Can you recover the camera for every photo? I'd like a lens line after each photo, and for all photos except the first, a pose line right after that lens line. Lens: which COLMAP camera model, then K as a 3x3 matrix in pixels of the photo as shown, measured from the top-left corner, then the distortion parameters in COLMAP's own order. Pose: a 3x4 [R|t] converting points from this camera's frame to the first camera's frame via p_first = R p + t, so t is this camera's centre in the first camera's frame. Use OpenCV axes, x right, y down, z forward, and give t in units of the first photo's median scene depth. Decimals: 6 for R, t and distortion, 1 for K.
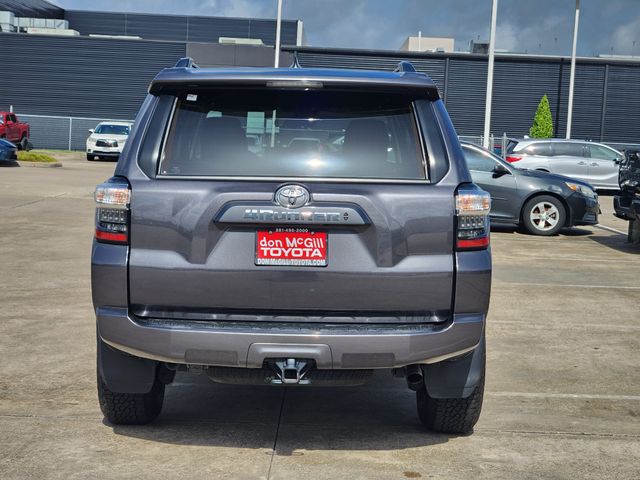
lens RADIAL K [[1209.4, 0, 320.0], [0, 1209.4, 240.0], [0, 0, 1]] dist [-0.252211, 1.925753]
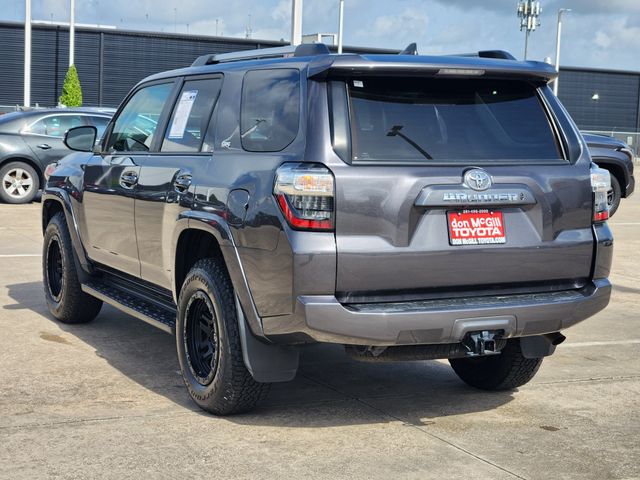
lens RADIAL K [[1209.4, 0, 320.0], [0, 1209.4, 240.0], [0, 0, 1]] dist [-0.252211, 1.925753]
pose [[0.886996, -0.049686, 0.459097, -0.629344], [0.036479, 0.998627, 0.037598, -0.027386], [-0.460334, -0.016602, 0.887590, 0.117936]]
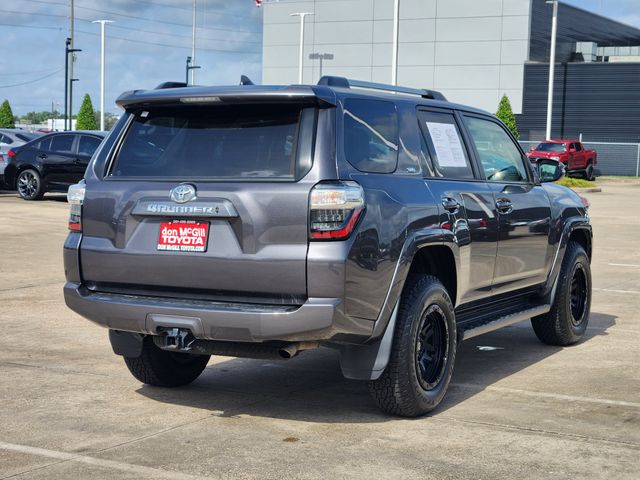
lens RADIAL K [[1209.4, 0, 320.0], [0, 1209.4, 240.0], [0, 0, 1]] dist [-0.252211, 1.925753]
pose [[0.877617, 0.014553, -0.479142, 0.663276], [-0.025861, 0.999521, -0.017010, 0.026792], [0.478665, 0.027319, 0.877573, 0.014348]]
